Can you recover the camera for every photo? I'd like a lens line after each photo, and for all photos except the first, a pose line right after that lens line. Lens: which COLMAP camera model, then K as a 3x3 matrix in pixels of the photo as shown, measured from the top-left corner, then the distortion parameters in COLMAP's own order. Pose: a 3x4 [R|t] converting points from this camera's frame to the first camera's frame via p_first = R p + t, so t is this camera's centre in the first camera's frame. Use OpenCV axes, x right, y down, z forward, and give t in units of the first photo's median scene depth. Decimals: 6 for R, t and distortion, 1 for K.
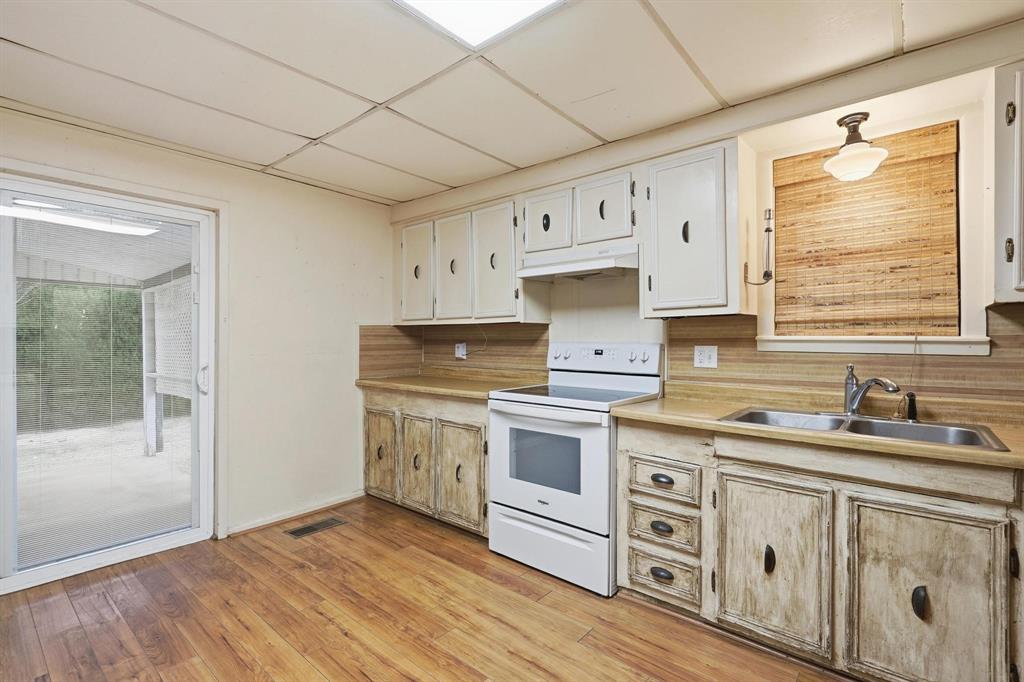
lens RADIAL K [[469.1, 0, 516.8], [0, 469.1, 340.3], [0, 0, 1]] dist [-0.005566, 0.002400]
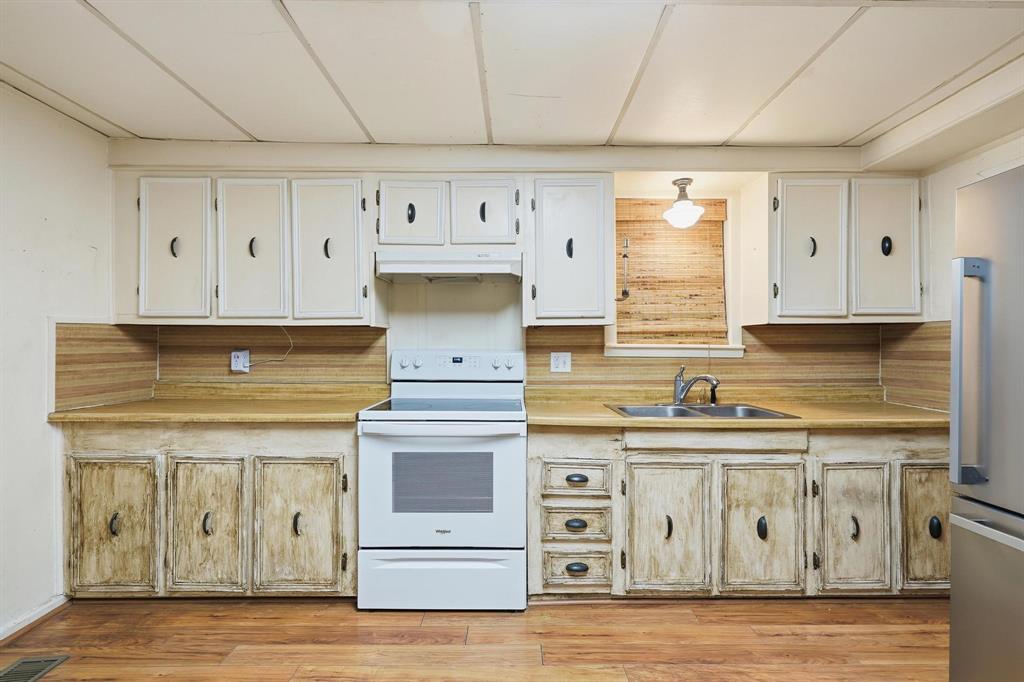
lens RADIAL K [[469.1, 0, 516.5], [0, 469.1, 344.0], [0, 0, 1]] dist [-0.005566, 0.002400]
pose [[0.760201, 0.004513, 0.649672, -0.440511], [-0.001169, 0.999984, -0.005578, -0.002103], [-0.649687, 0.003481, 0.760194, 0.255724]]
